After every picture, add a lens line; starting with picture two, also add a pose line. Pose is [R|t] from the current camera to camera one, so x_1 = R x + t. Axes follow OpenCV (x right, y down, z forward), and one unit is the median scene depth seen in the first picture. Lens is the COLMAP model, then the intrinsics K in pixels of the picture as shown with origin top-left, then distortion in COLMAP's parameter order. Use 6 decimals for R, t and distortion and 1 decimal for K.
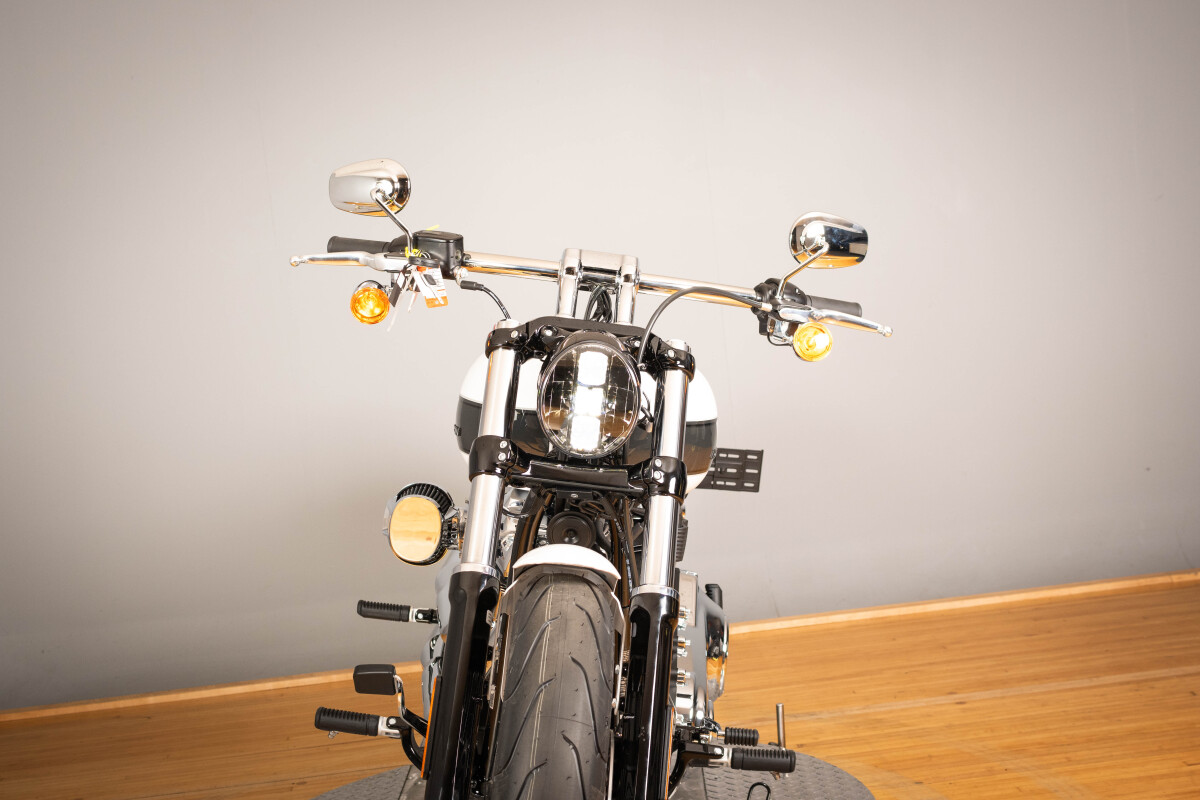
lens RADIAL K [[1790.9, 0, 600.0], [0, 1790.9, 400.0], [0, 0, 1]] dist [0.001421, -0.008177]
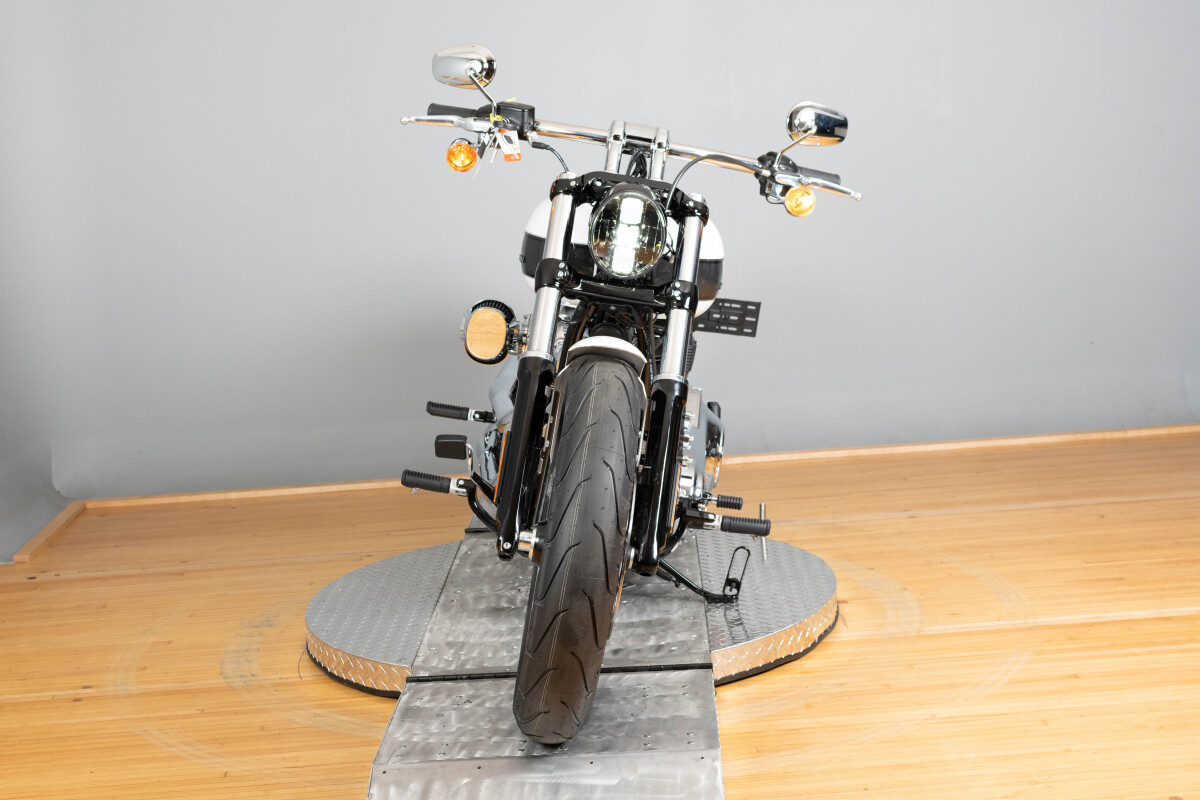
lens RADIAL K [[1790.9, 0, 600.0], [0, 1790.9, 400.0], [0, 0, 1]] dist [0.001421, -0.008177]
pose [[0.998889, 0.047076, -0.002106, -0.016361], [-0.046870, 0.997153, 0.059070, 0.040302], [0.004881, -0.058906, 0.998252, -0.300470]]
